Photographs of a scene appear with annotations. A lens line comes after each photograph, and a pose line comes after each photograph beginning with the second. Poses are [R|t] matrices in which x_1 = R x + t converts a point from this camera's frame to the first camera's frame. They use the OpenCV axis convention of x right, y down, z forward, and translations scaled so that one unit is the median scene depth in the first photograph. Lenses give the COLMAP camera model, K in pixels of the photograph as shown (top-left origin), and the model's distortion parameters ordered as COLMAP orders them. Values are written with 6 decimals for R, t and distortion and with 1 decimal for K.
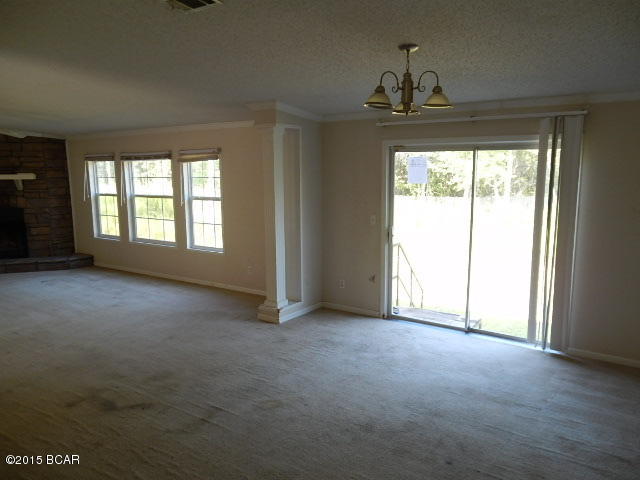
lens RADIAL K [[491.8, 0, 322.1], [0, 491.8, 242.2], [0, 0, 1]] dist [0.027800, 0.008335]
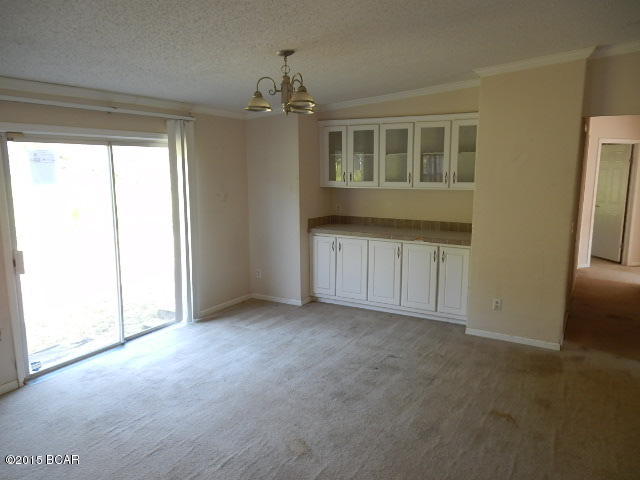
lens RADIAL K [[491.8, 0, 319.6], [0, 491.8, 239.7], [0, 0, 1]] dist [0.027800, 0.008335]
pose [[-0.078755, -0.153553, 0.984997, -0.687163], [0.152820, 0.974528, 0.164140, -0.114076], [-0.985111, 0.163454, -0.053283, 0.744434]]
